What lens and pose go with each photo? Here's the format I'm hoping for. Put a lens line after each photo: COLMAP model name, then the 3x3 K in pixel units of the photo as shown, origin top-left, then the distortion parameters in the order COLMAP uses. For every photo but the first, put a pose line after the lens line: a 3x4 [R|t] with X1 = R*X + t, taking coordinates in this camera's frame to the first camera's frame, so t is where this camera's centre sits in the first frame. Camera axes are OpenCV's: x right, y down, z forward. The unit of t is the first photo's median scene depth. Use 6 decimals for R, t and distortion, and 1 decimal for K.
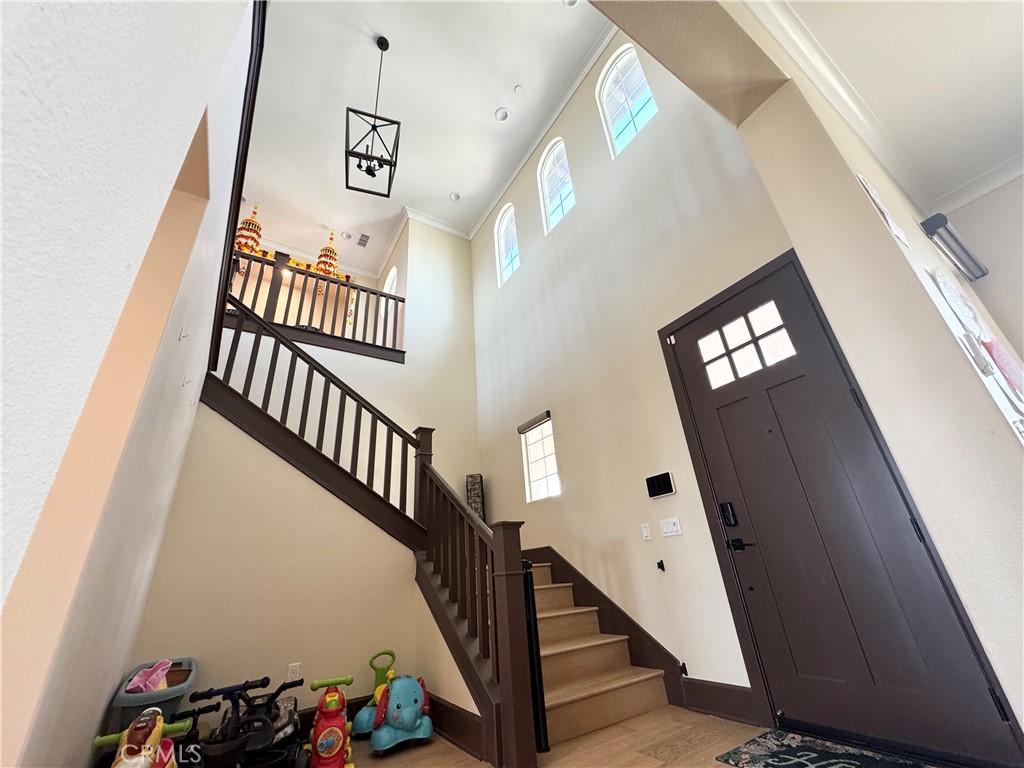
lens RADIAL K [[409.1, 0, 511.8], [0, 409.1, 384.0], [0, 0, 1]] dist [-0.006509, 0.001289]
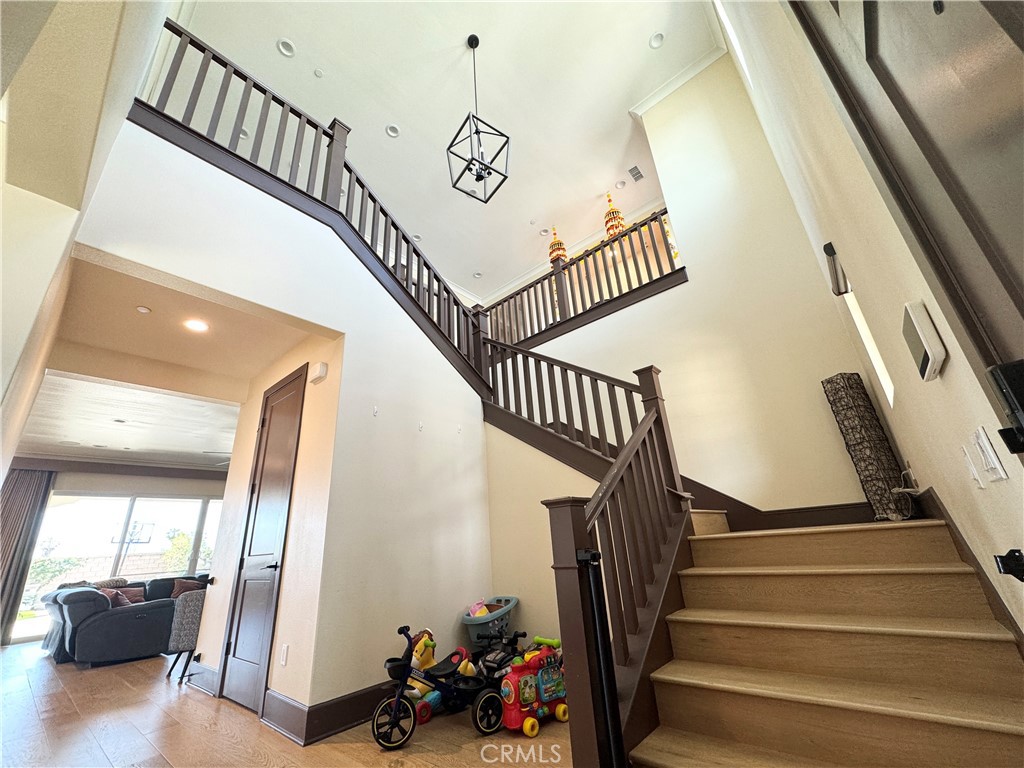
lens RADIAL K [[409.1, 0, 511.4], [0, 409.1, 384.4], [0, 0, 1]] dist [-0.006509, 0.001289]
pose [[0.293052, -0.297992, -0.908472, 0.358785], [0.445326, 0.883367, -0.146105, 0.109488], [0.846052, -0.361750, 0.391576, 0.347312]]
